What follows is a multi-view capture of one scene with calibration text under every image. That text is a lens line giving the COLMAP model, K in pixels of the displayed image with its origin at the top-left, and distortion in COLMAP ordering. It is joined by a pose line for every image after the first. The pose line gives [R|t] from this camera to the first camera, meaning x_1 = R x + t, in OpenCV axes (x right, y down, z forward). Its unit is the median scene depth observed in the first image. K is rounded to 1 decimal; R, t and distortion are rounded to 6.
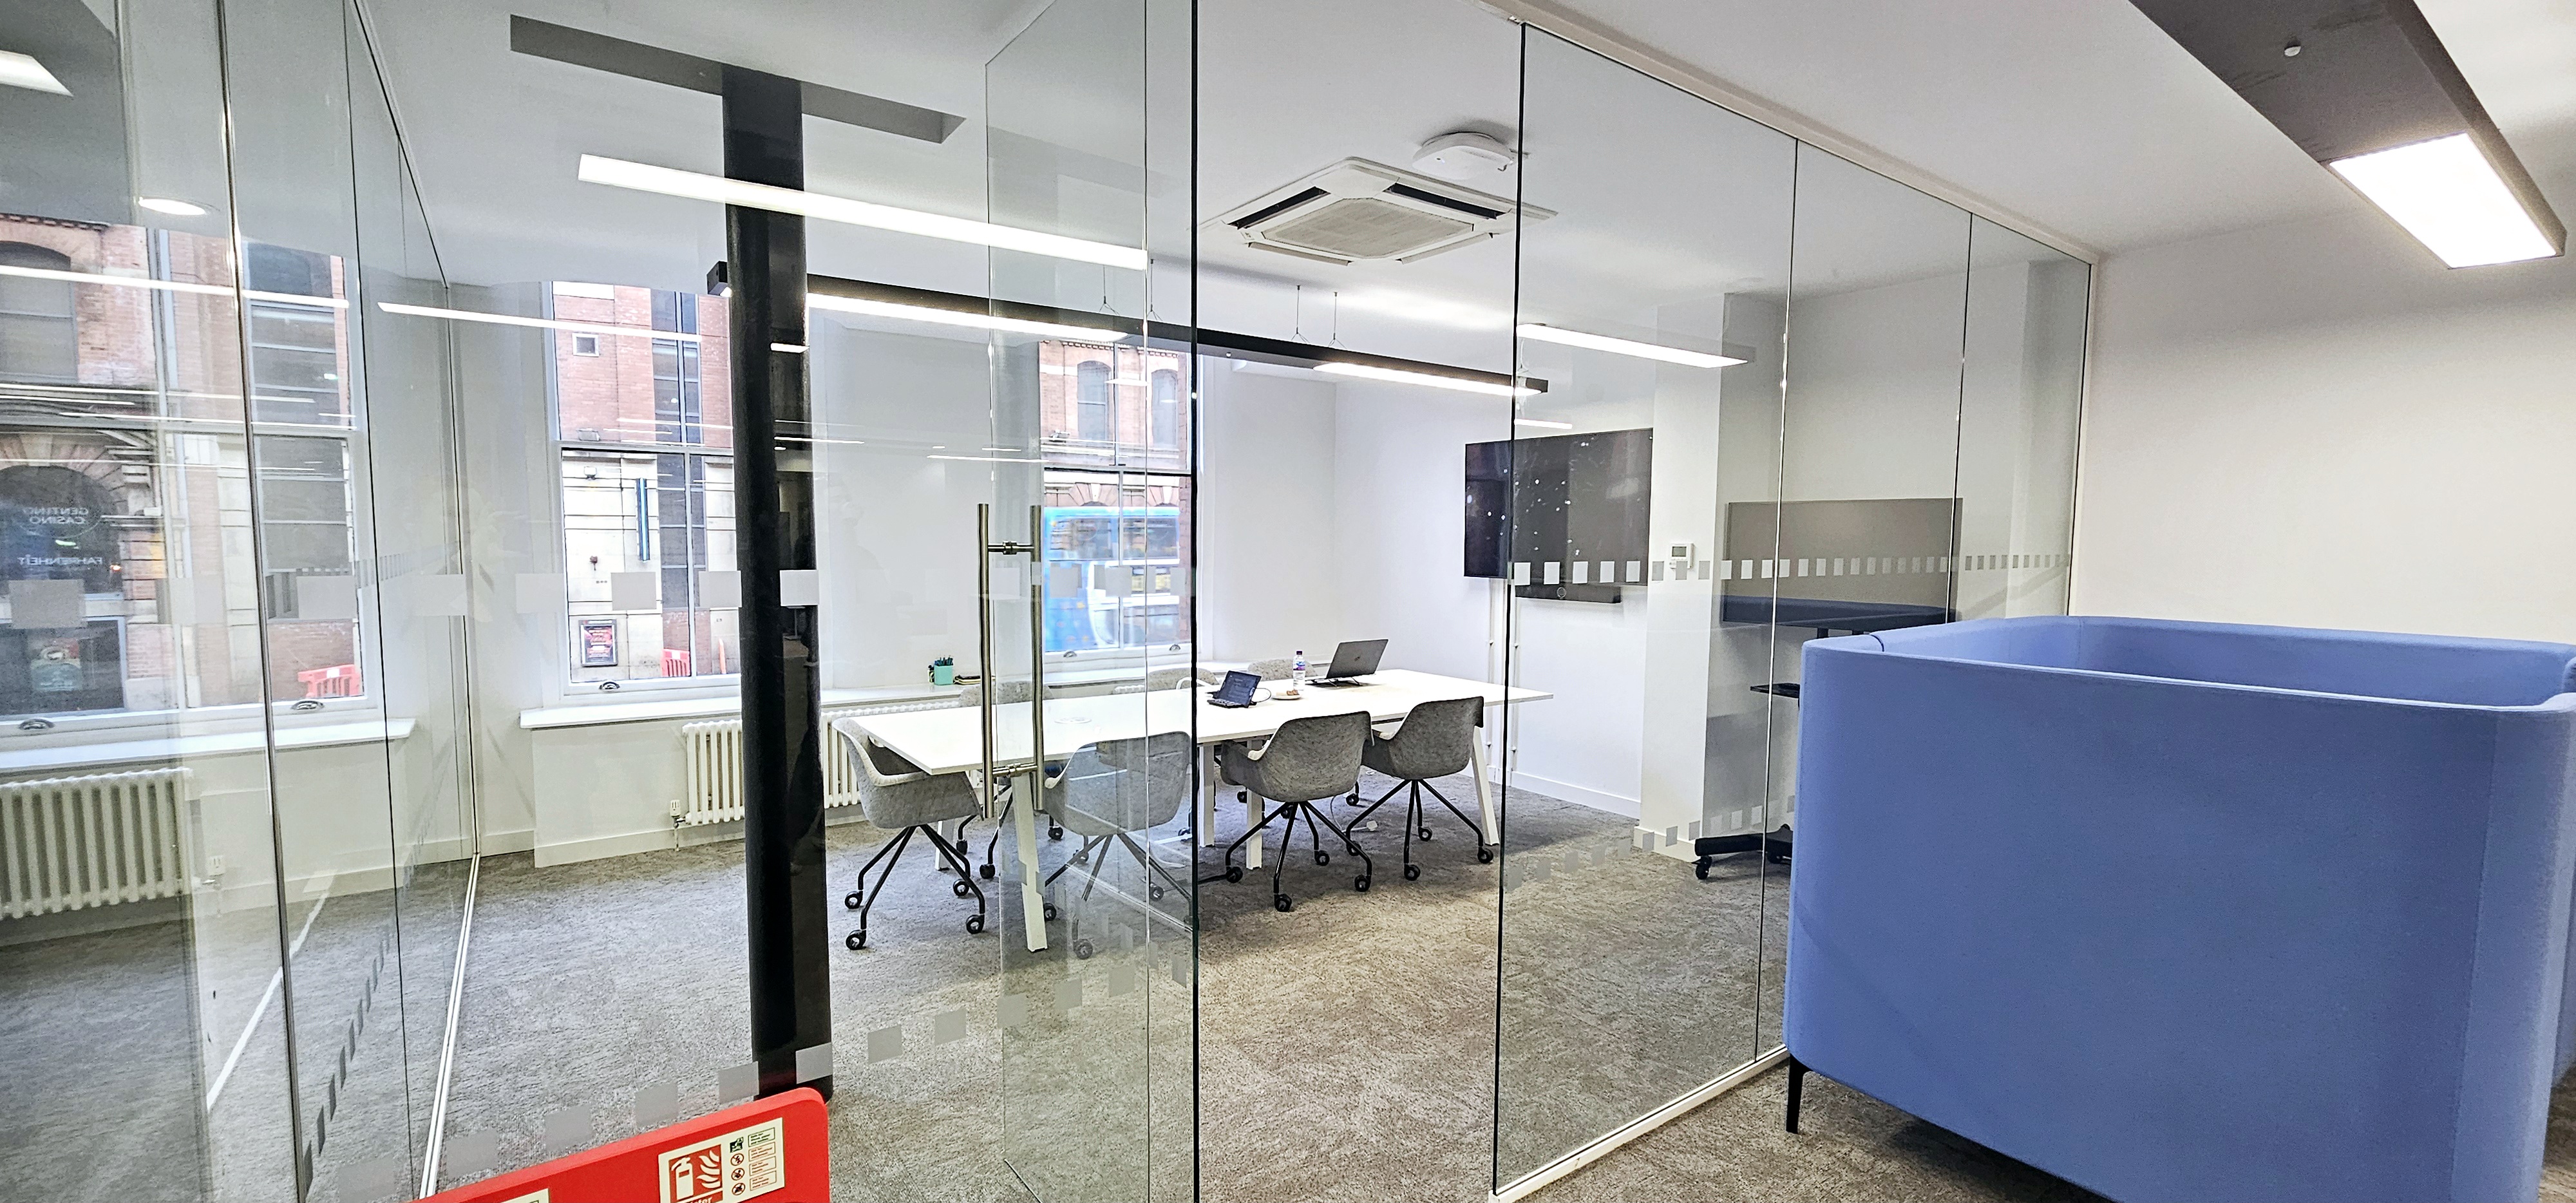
lens RADIAL K [[1063.3, 0, 1295.8], [0, 1063.3, 621.6], [0, 0, 1]] dist [0.000089, 0.000027]
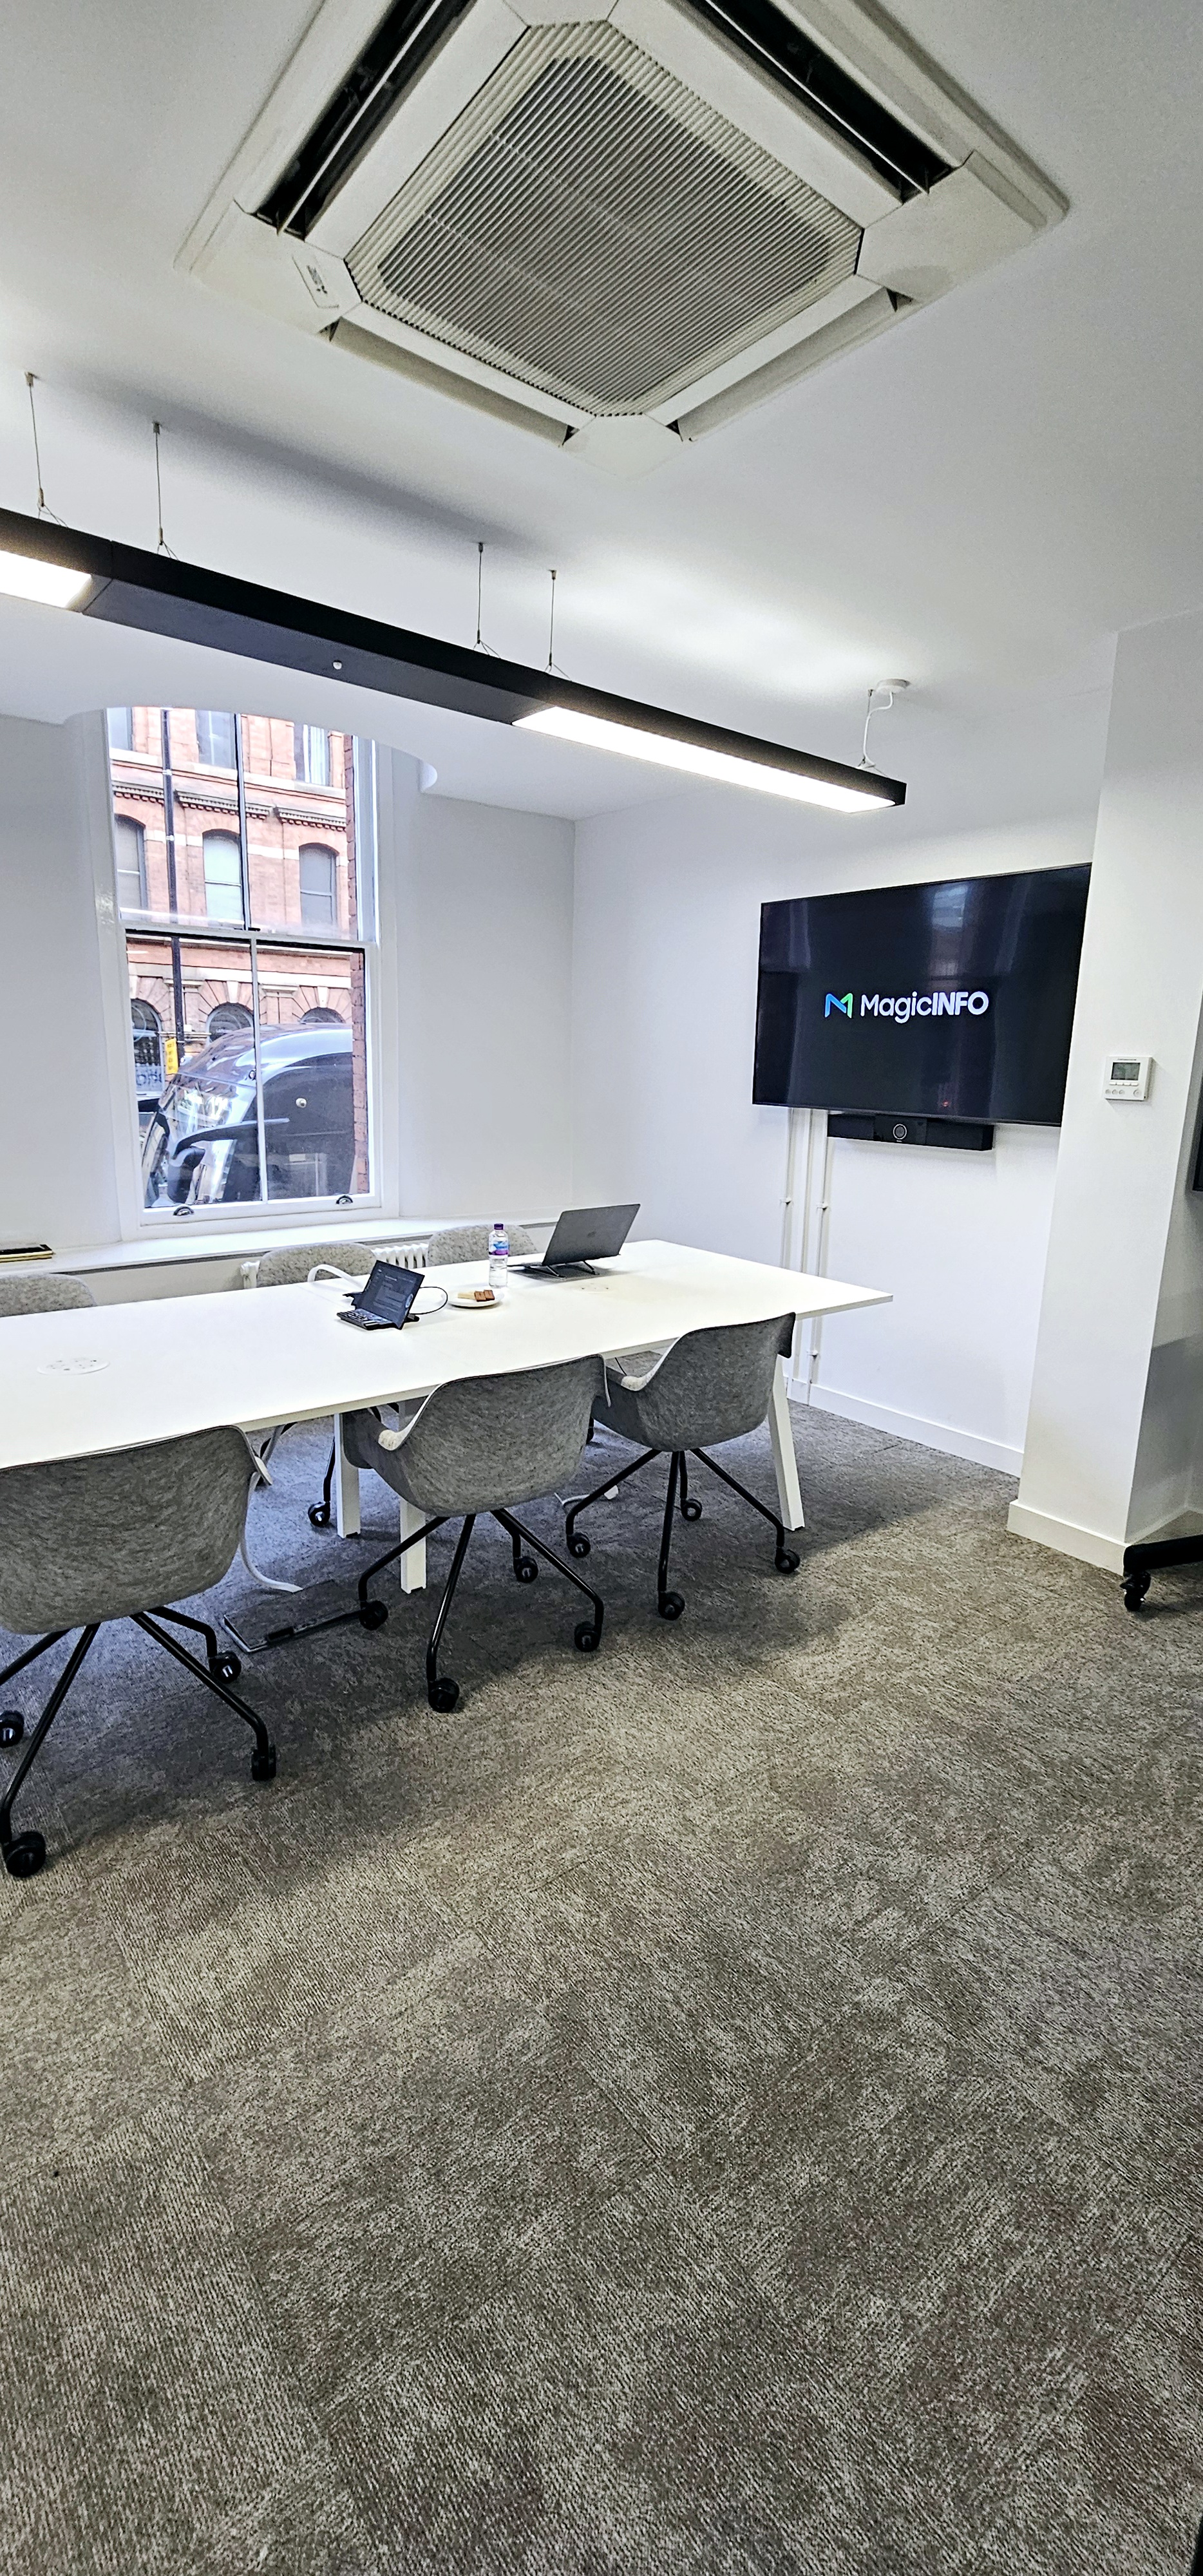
lens RADIAL K [[1057.3, 0, 591.8], [0, 1057.3, 1283.6], [0, 0, 1]] dist [-0.000473, -0.000173]
pose [[0.999204, 0.007218, 0.039241, 0.041089], [-0.012478, 0.990699, 0.135496, -0.027793], [-0.037898, -0.135878, 0.990000, 0.447830]]
